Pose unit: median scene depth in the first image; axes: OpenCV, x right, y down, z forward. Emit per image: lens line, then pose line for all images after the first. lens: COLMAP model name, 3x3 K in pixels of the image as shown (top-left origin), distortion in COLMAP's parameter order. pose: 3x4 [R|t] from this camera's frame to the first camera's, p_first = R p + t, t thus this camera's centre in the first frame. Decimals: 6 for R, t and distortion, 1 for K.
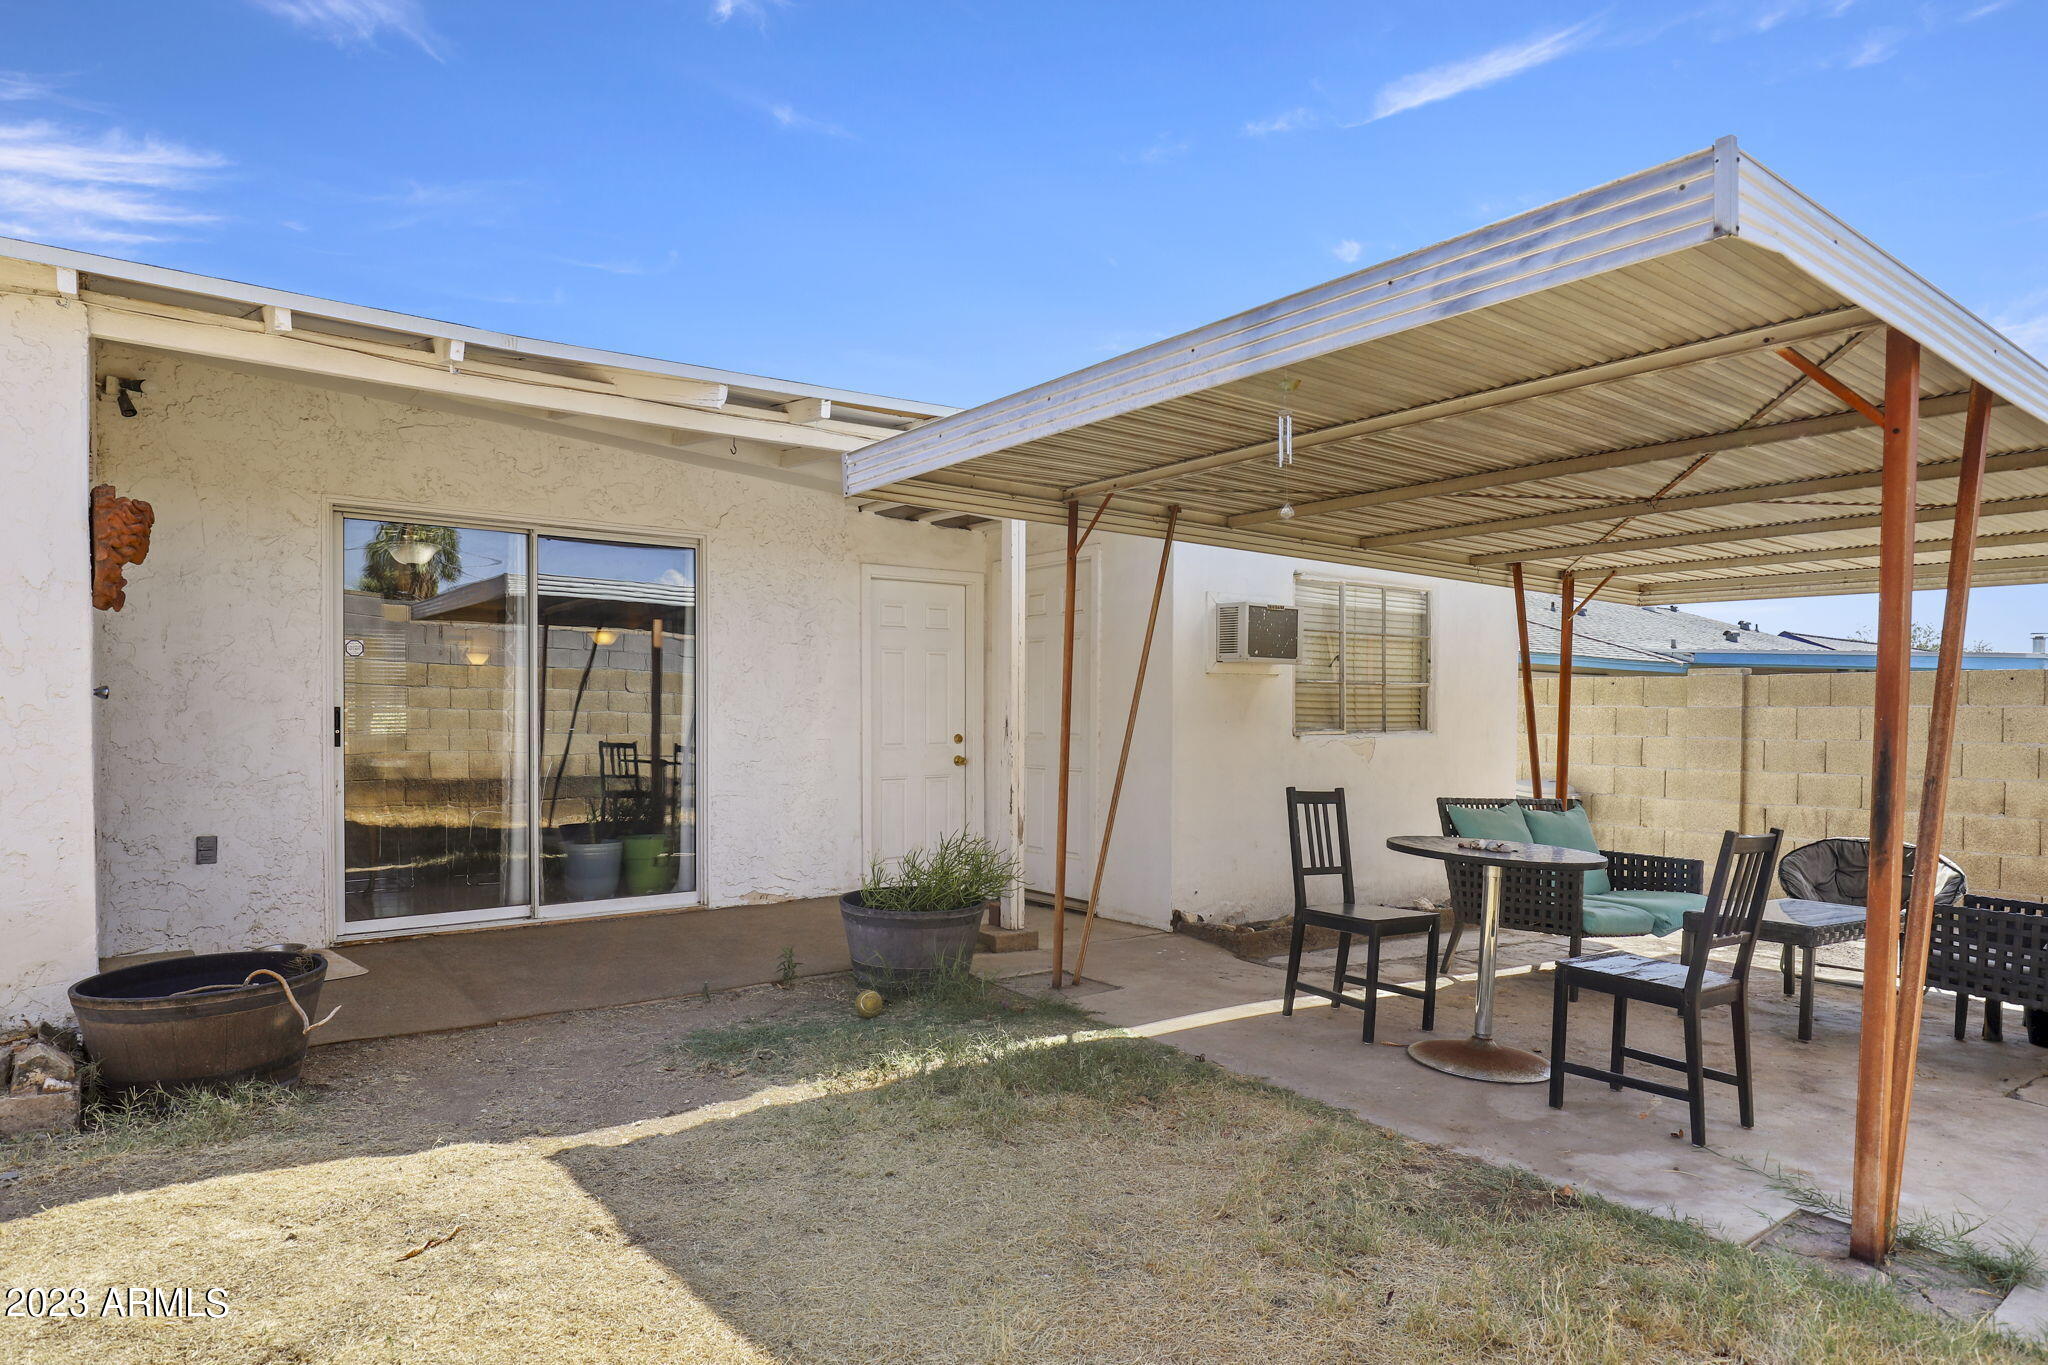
lens RADIAL K [[1195.7, 0, 1028.6], [0, 1195.7, 691.7], [0, 0, 1]] dist [-0.004851, -0.000077]
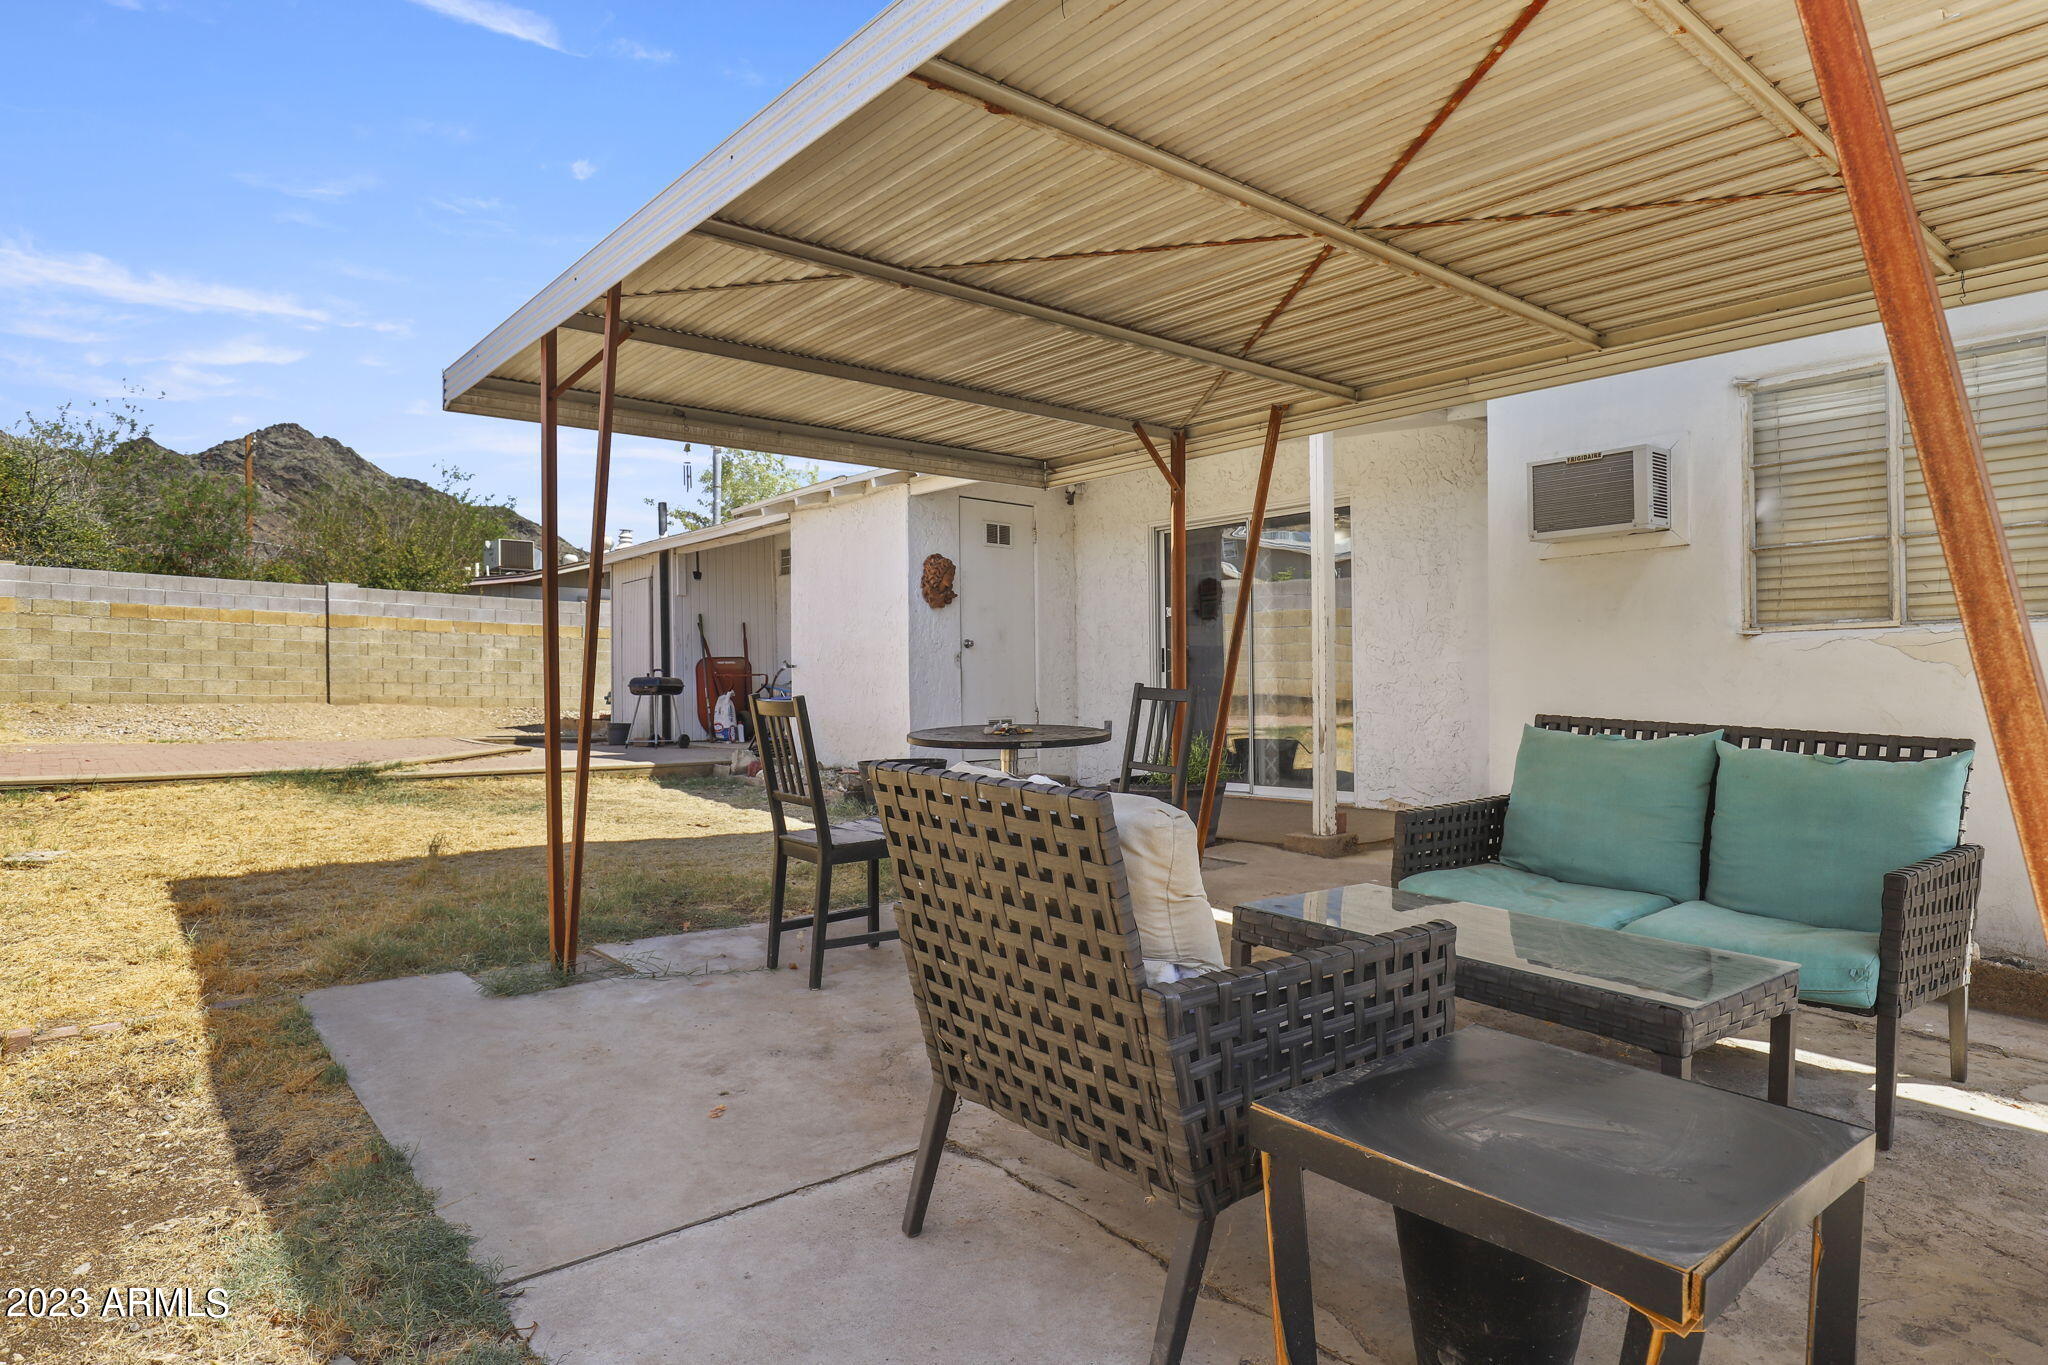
lens RADIAL K [[1181.3, 0, 1029.0], [0, 1181.3, 686.7], [0, 0, 1]] dist [0.021441, -0.003173]
pose [[0.030569, -0.011015, -0.999472, 0.892784], [0.022005, 0.999704, -0.010344, 0.066488], [0.999290, -0.021677, 0.030803, 0.636400]]
